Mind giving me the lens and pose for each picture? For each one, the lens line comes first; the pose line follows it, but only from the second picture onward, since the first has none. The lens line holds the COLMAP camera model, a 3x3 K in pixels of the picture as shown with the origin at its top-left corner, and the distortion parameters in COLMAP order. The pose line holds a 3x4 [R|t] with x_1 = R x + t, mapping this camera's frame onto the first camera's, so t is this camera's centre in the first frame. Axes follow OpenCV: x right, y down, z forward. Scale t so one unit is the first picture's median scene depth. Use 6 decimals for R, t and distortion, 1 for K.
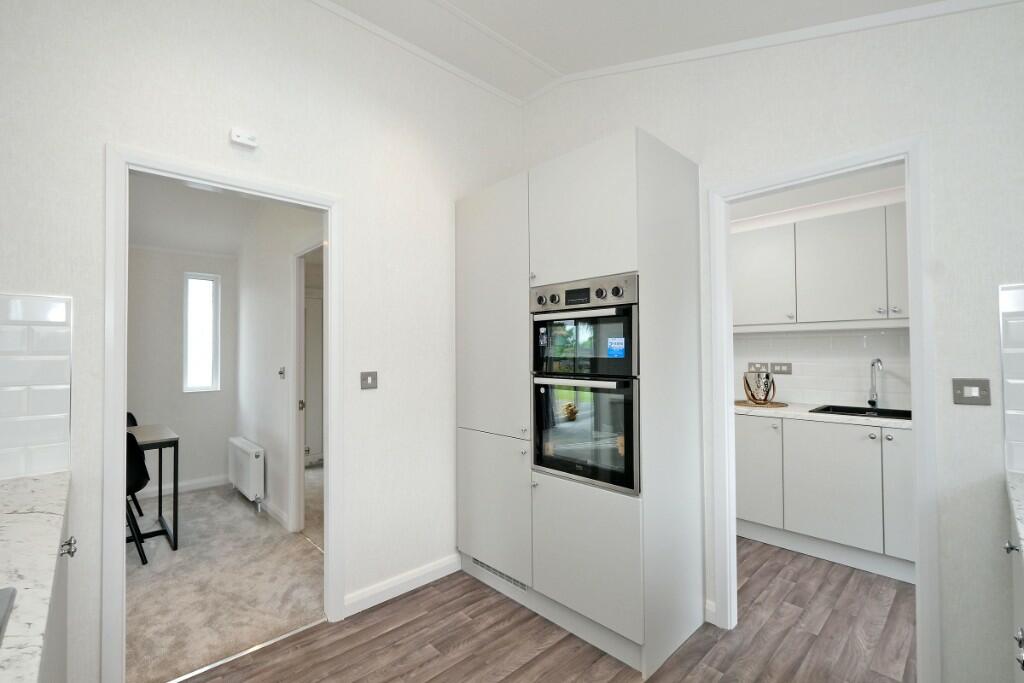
lens RADIAL K [[445.9, 0, 523.9], [0, 445.9, 341.0], [0, 0, 1]] dist [-0.002899, 0.001452]
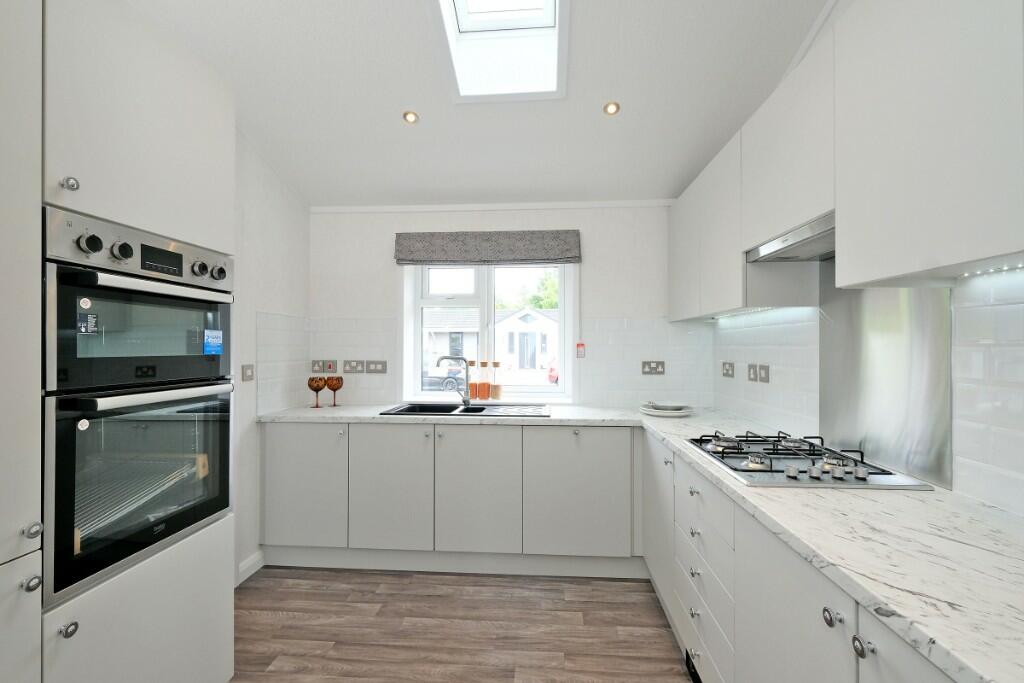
lens RADIAL K [[445.9, 0, 517.8], [0, 445.9, 346.4], [0, 0, 1]] dist [-0.002899, 0.001452]
pose [[-0.667789, 0.005395, 0.744331, -0.552386], [-0.016257, 0.999629, -0.021831, 0.022283], [-0.744173, -0.026679, -0.667454, 0.831690]]
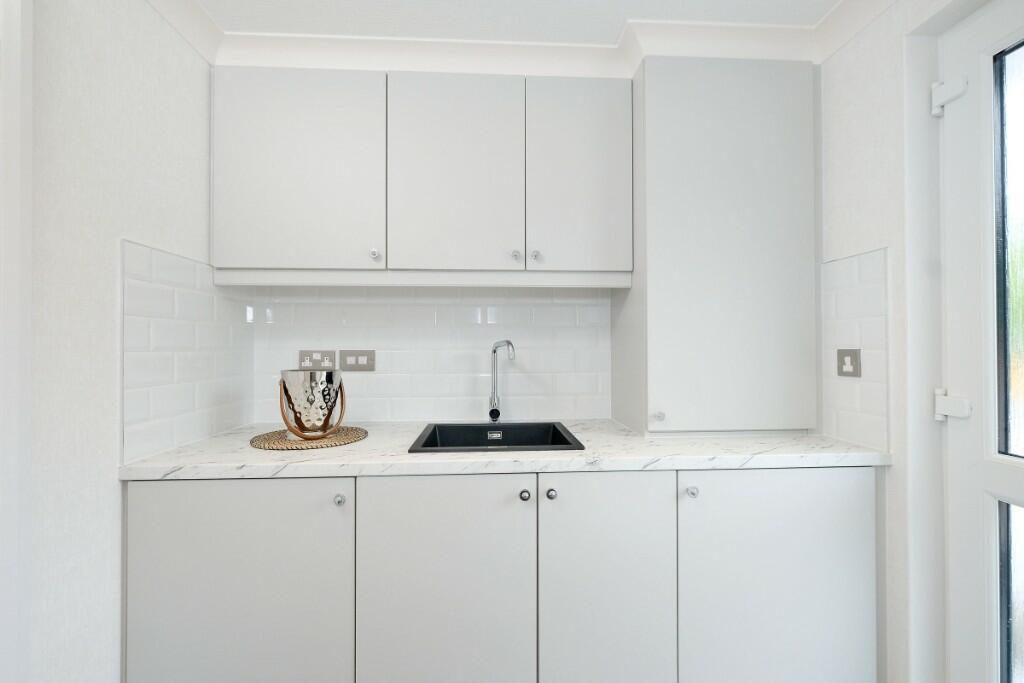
lens RADIAL K [[445.9, 0, 504.5], [0, 445.9, 343.9], [0, 0, 1]] dist [-0.002899, 0.001452]
pose [[0.670704, 0.010044, 0.741657, 0.414163], [-0.020748, 0.999771, 0.005224, 0.048760], [-0.741435, -0.018892, 0.670759, 0.706977]]
